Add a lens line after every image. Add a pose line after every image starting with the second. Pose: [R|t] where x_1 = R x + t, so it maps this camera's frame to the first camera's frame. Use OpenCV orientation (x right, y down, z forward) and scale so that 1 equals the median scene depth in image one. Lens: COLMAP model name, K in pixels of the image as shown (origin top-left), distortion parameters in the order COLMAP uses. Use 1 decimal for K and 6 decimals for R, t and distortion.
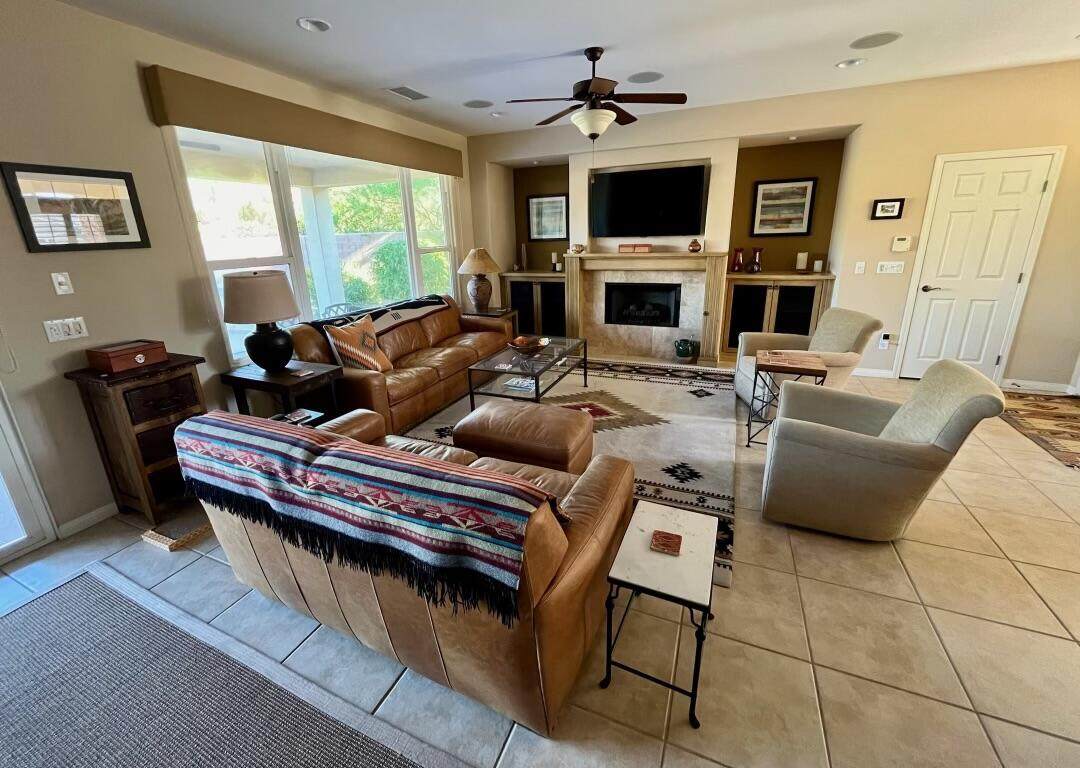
lens RADIAL K [[438.0, 0, 534.5], [0, 438.0, 363.0], [0, 0, 1]] dist [-0.004658, -0.000275]
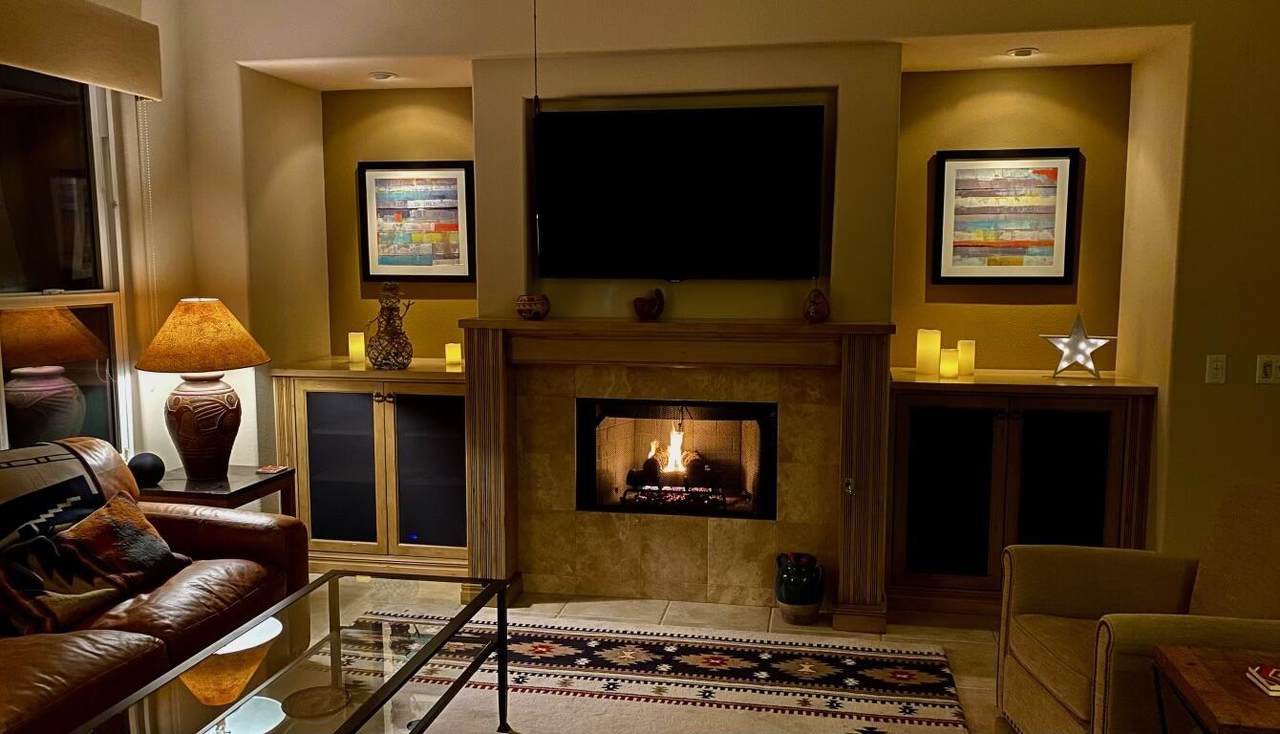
lens RADIAL K [[961.1, 0, 642.2], [0, 961.1, 366.5], [0, 0, 1]] dist [0.004625, 0.000955]
pose [[0.972125, 0.004518, 0.234419, 0.036882], [0.036758, 0.984514, -0.171410, -0.079718], [-0.231563, 0.175249, 0.956905, 0.256010]]
